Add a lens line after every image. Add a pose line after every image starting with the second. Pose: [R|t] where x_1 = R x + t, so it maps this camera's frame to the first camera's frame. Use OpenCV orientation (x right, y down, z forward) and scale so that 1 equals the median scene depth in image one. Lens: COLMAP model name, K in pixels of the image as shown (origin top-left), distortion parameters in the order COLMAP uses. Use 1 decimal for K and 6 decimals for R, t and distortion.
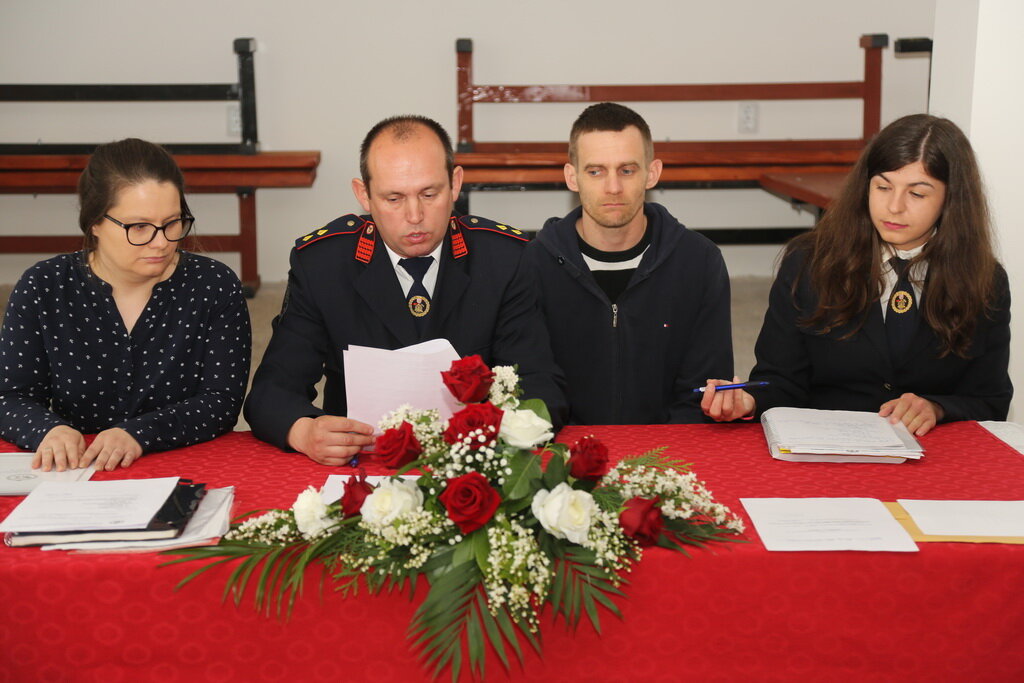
lens RADIAL K [[2106.0, 0, 520.6], [0, 2106.0, 338.2], [0, 0, 1]] dist [0.158337, 0.000000]
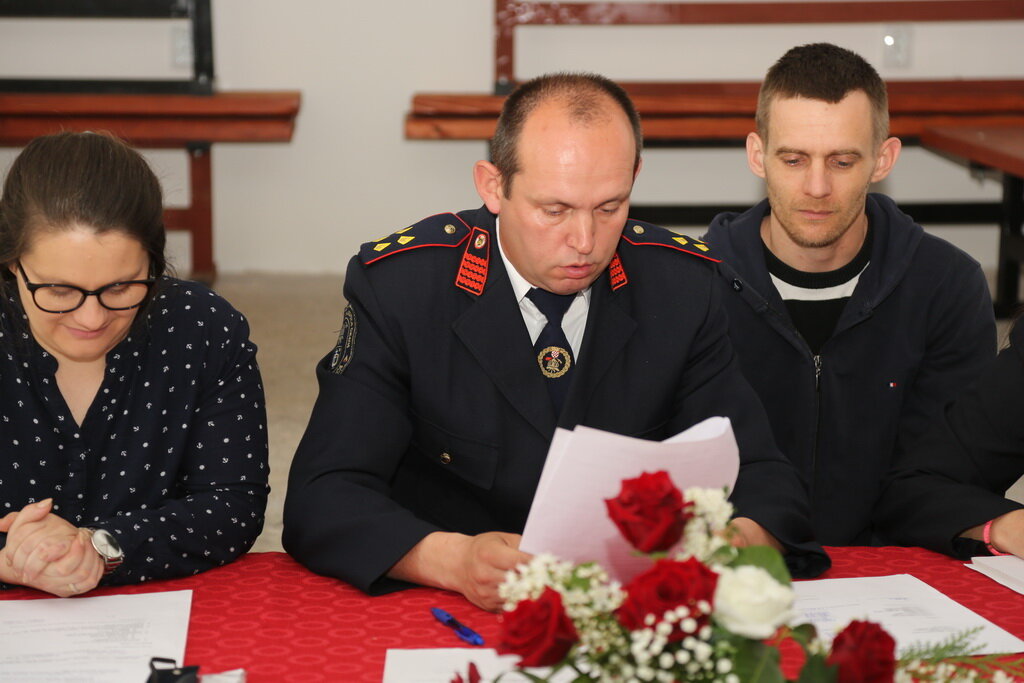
lens RADIAL K [[2659.3, 0, 509.0], [0, 2659.3, 342.9], [0, 0, 1]] dist [0.312599, 0.000000]
pose [[0.999981, 0.006222, -0.000397, -0.064173], [-0.006217, 0.999923, 0.010710, -0.035914], [0.000464, -0.010708, 0.999943, 0.244887]]
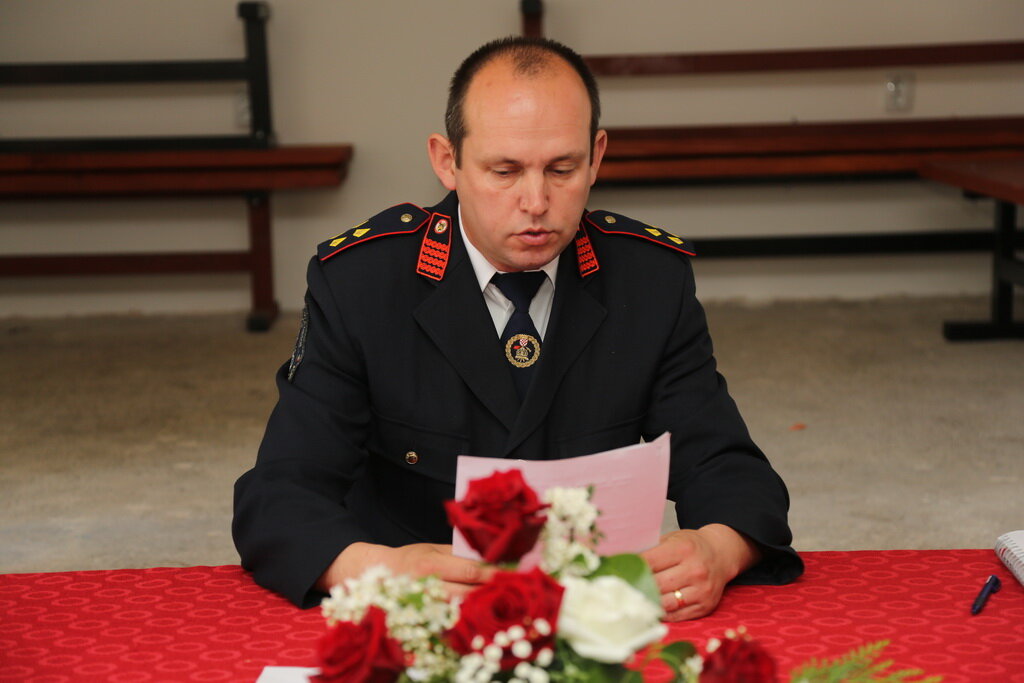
lens RADIAL K [[2238.4, 0, 504.0], [0, 2238.4, 343.2], [0, 0, 1]] dist [0.366814, 0.000000]
pose [[0.998851, -0.010206, -0.046824, 0.002767], [0.009838, 0.999919, -0.008079, -0.018618], [0.046903, 0.007609, 0.998870, 0.443382]]
